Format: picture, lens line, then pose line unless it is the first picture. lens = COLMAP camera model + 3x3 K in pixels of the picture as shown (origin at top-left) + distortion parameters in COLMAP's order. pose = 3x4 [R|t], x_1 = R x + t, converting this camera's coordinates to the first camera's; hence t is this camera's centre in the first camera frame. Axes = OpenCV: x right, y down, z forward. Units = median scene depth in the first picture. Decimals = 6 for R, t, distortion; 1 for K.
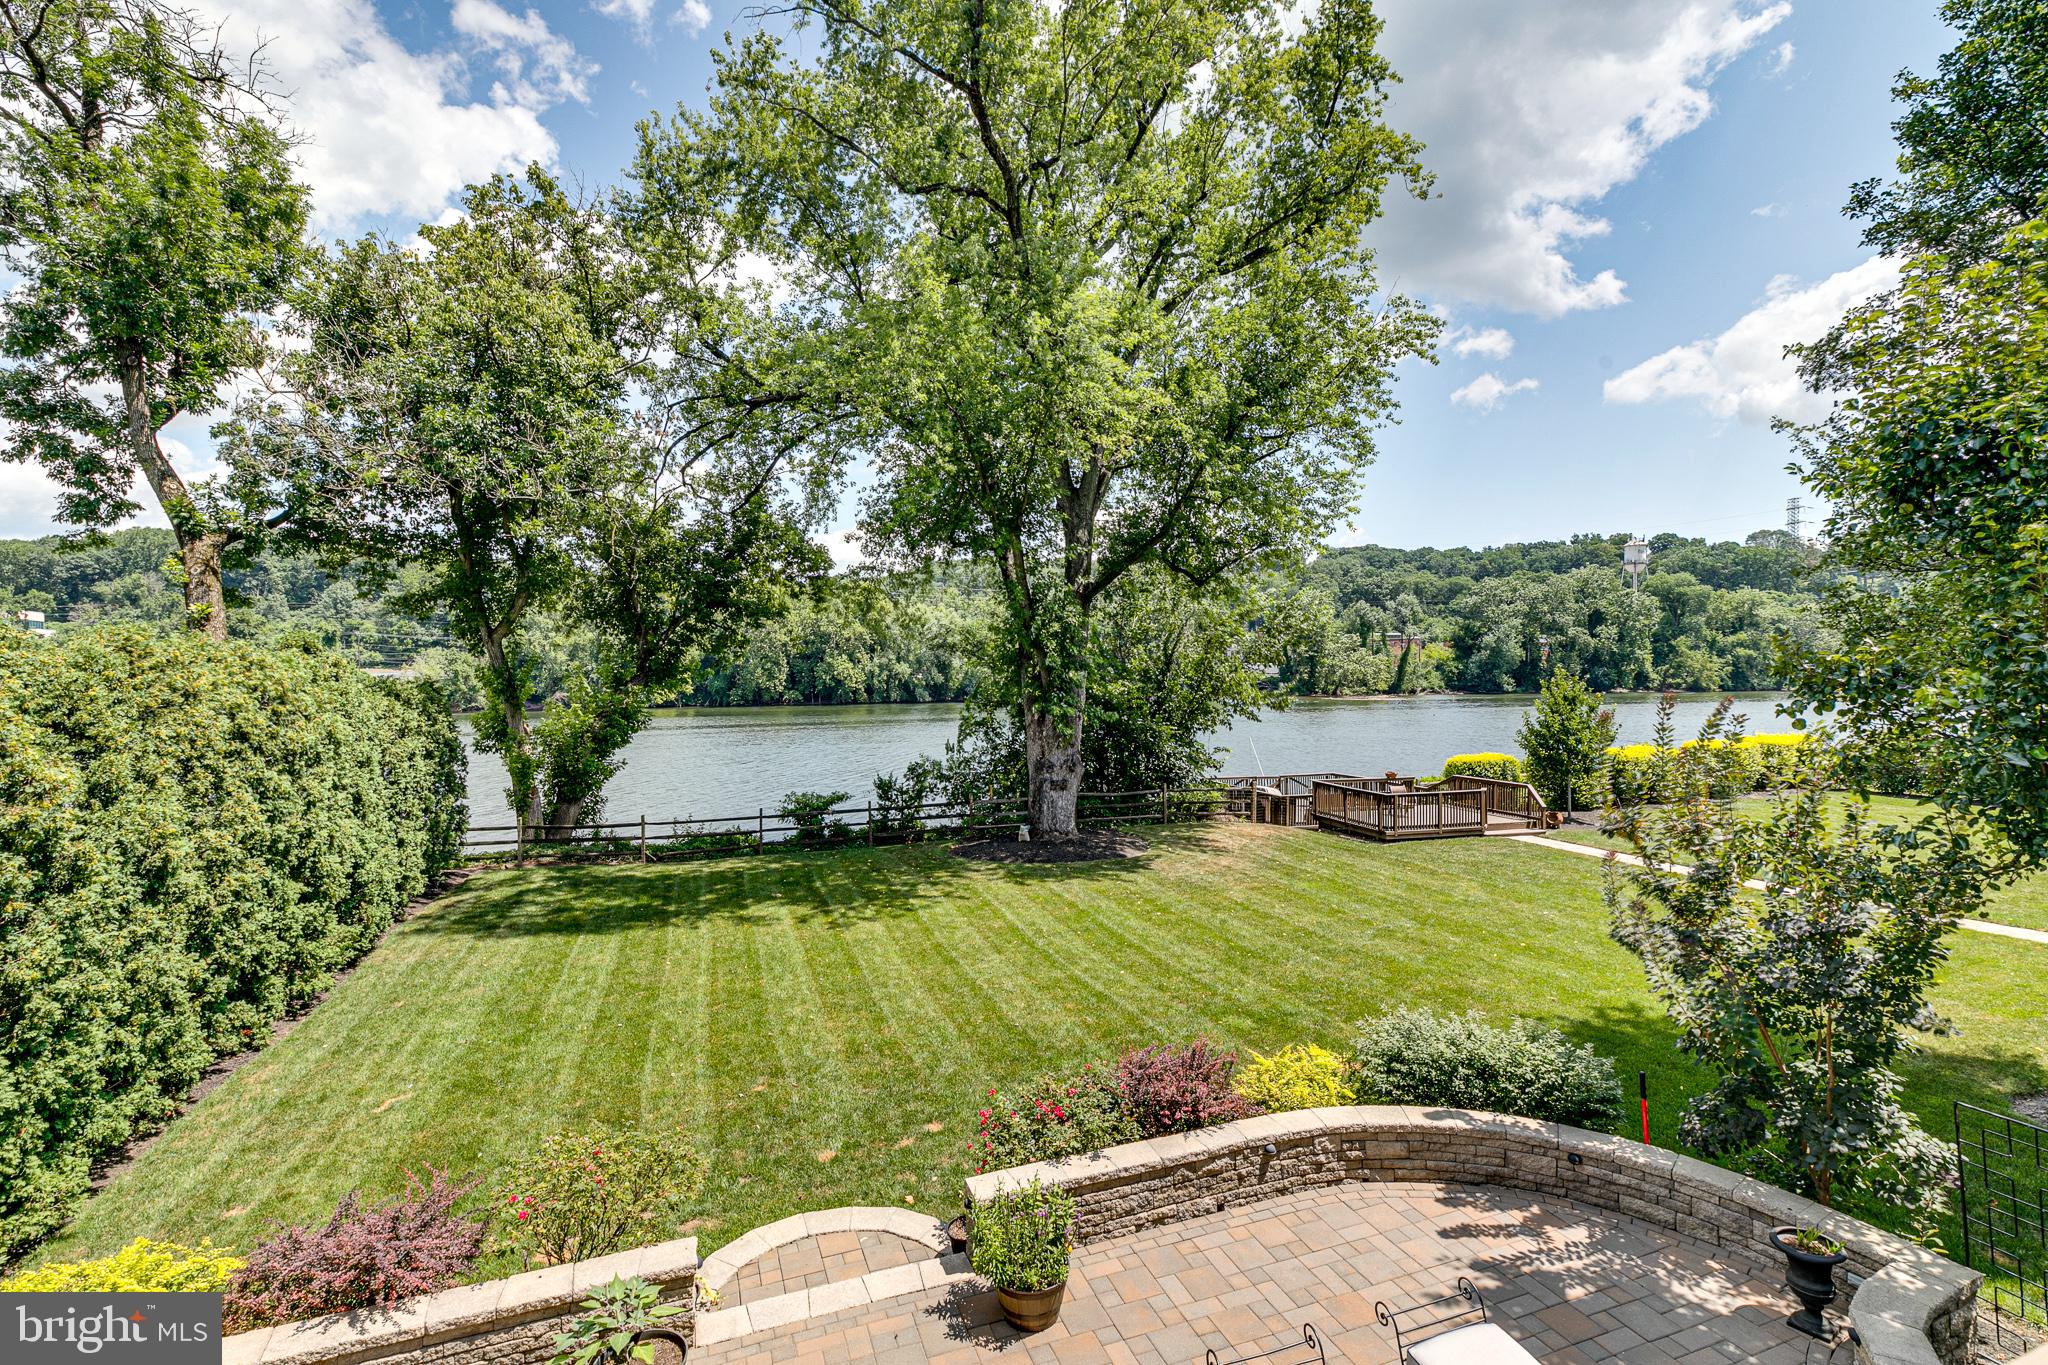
lens RADIAL K [[915.8, 0, 1025.0], [0, 915.8, 683.3], [0, 0, 1]] dist [0.005879, -0.001106]
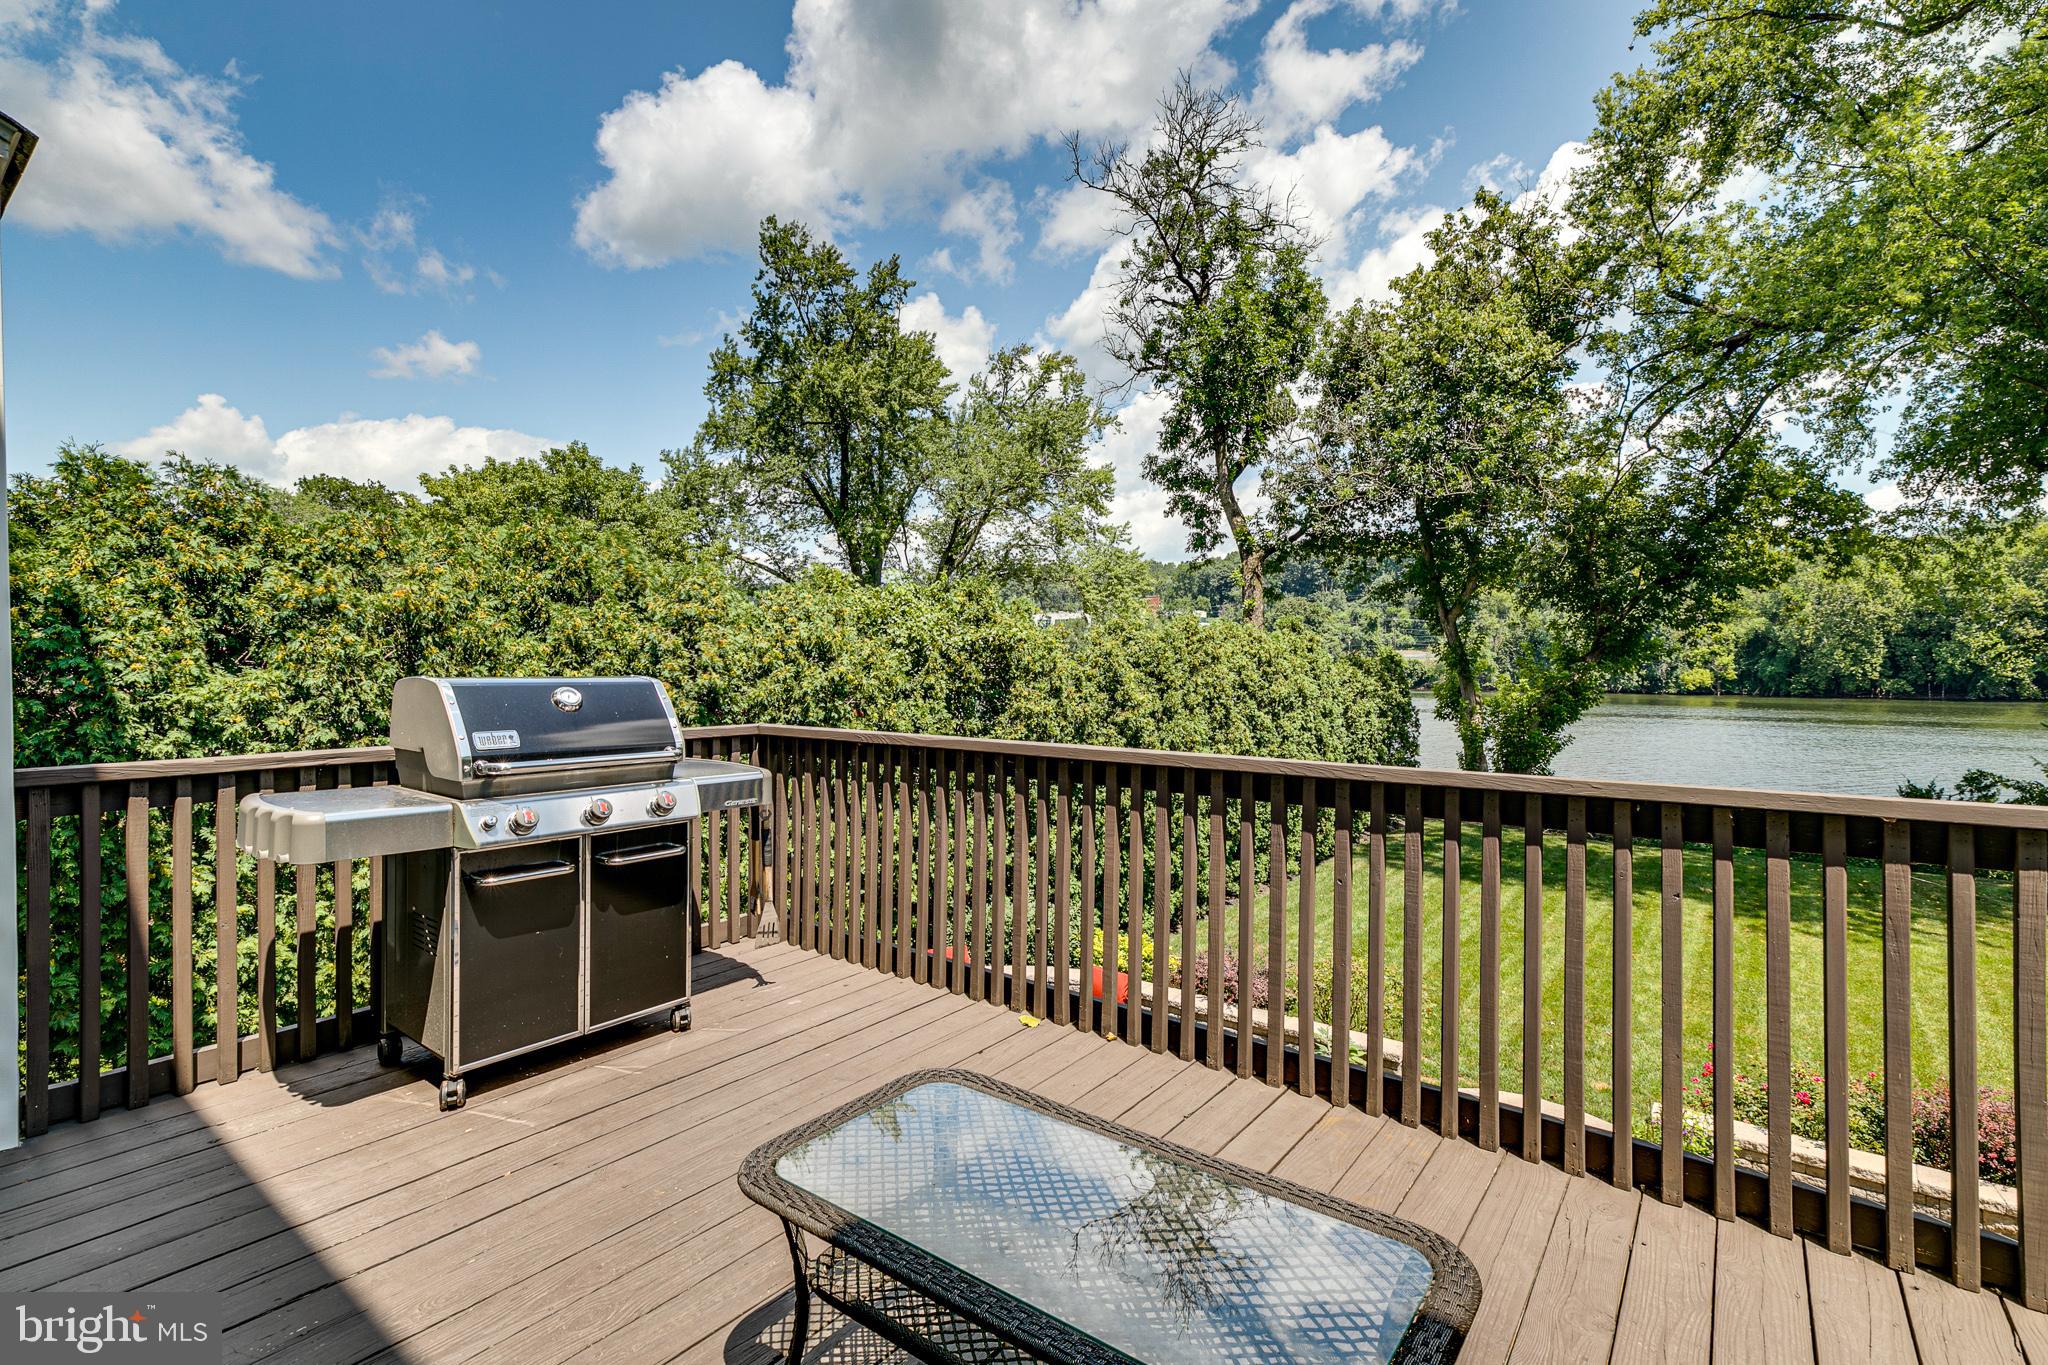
lens RADIAL K [[931.6, 0, 1031.6], [0, 931.6, 669.7], [0, 0, 1]] dist [0.005295, 0.000365]
pose [[0.535854, 0.017095, -0.844138, 0.118766], [-0.013478, 0.999841, 0.011692, 0.007842], [0.844203, 0.005112, 0.535999, -0.053350]]
